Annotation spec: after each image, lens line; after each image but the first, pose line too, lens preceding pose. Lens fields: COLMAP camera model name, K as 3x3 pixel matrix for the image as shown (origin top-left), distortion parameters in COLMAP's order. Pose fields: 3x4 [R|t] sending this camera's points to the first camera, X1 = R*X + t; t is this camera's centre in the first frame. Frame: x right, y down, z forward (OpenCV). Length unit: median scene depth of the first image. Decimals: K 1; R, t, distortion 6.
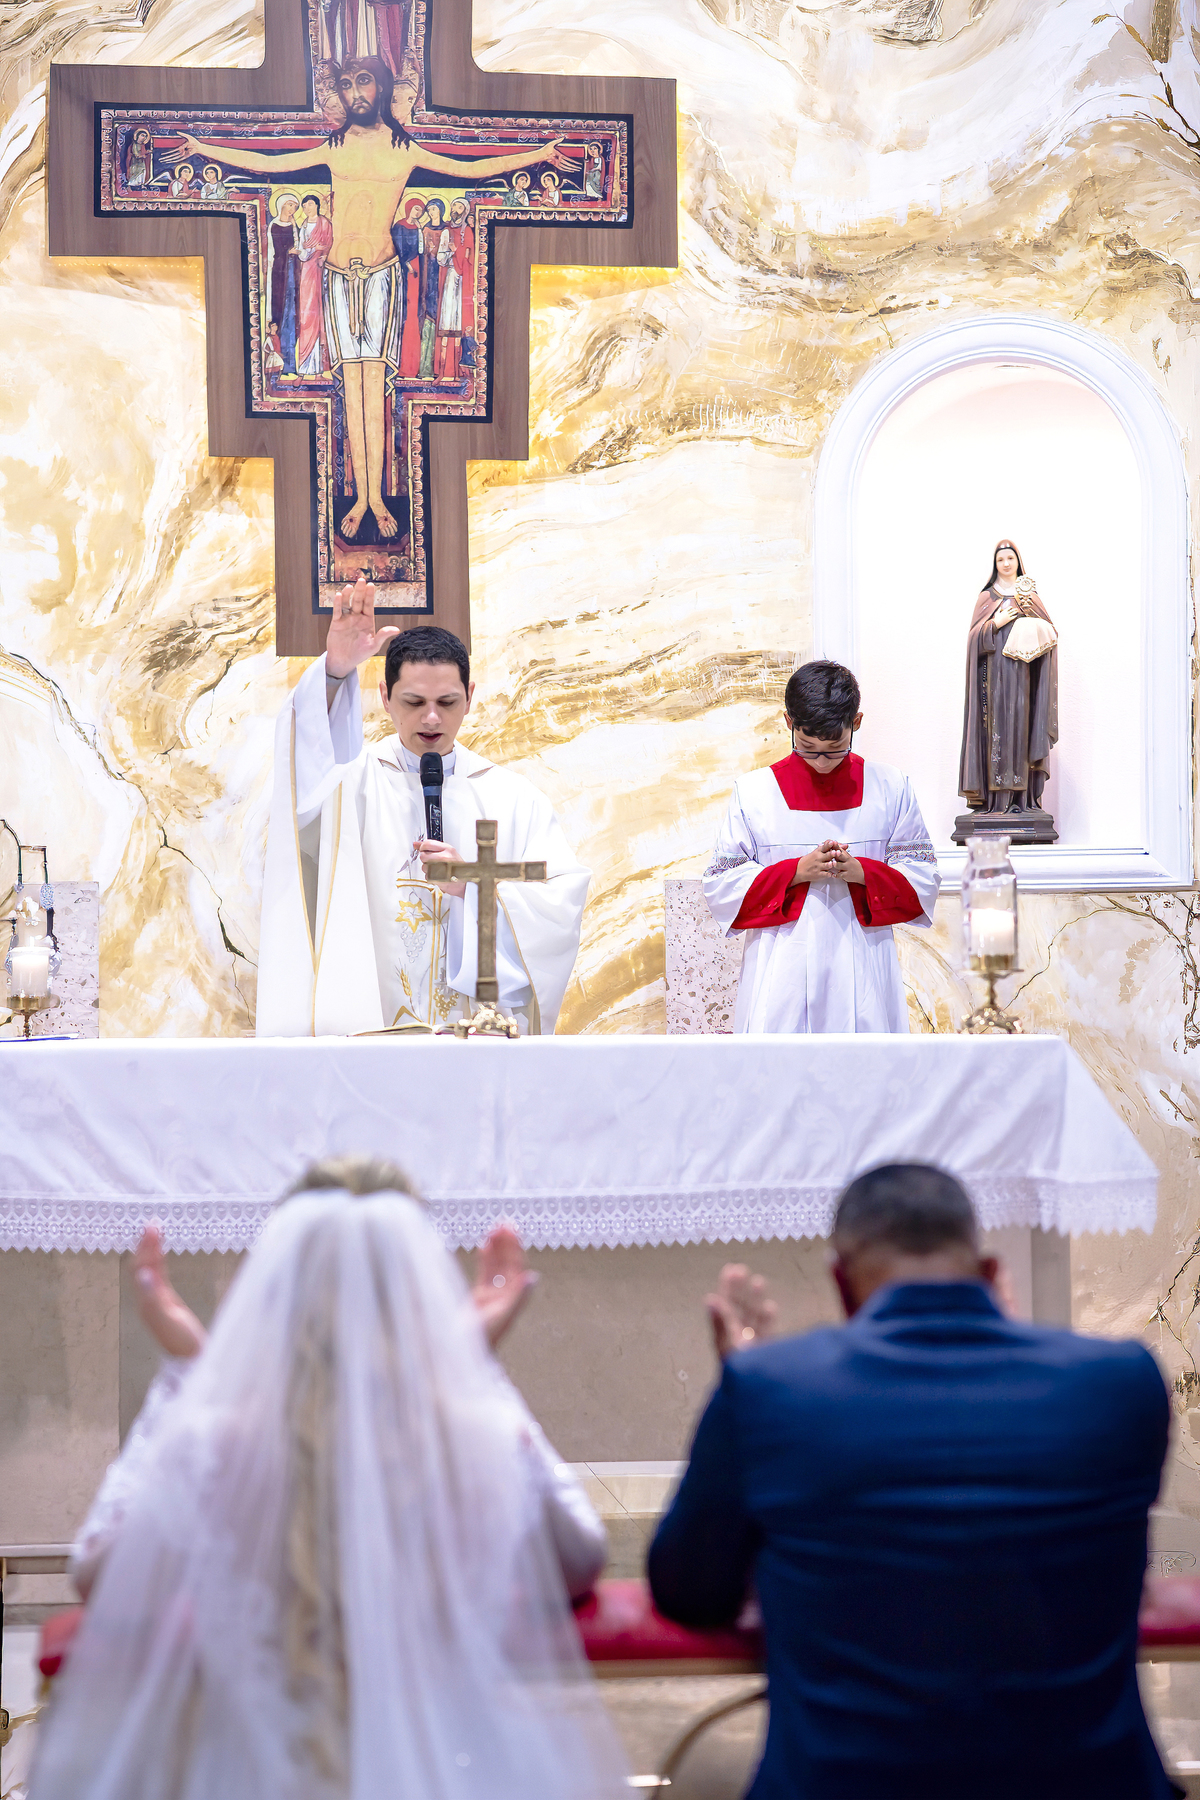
lens RADIAL K [[4055.5, 0, 588.3], [0, 4055.5, 900.2], [0, 0, 1]] dist [0.096454, 0.000000]
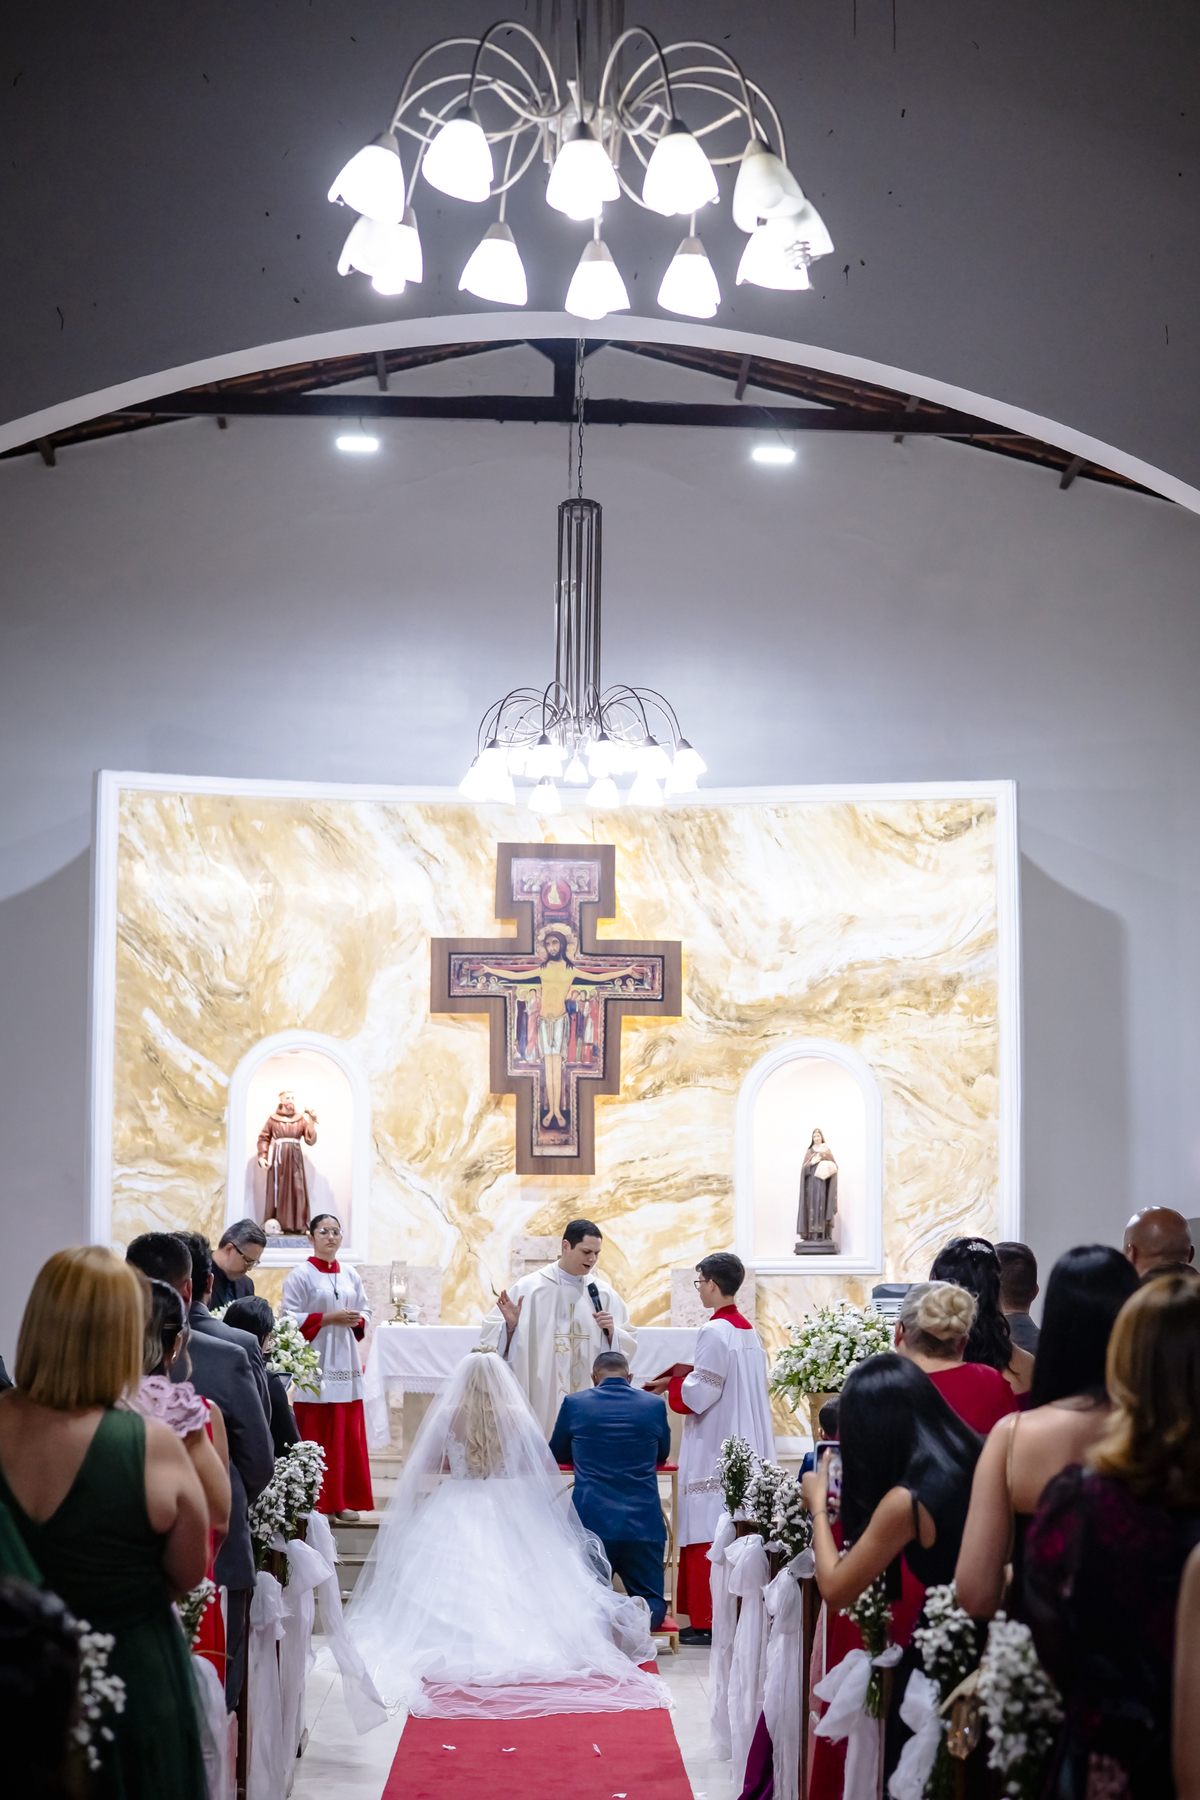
lens RADIAL K [[4131.4, 0, 661.2], [0, 4131.4, 767.2], [0, 0, 1]] dist [0.026793, 0.000000]
pose [[0.996893, 0.005198, -0.078591, 0.205487], [-0.013911, 0.993754, -0.110724, -0.029314], [0.077525, 0.111474, 0.990739, -1.493117]]
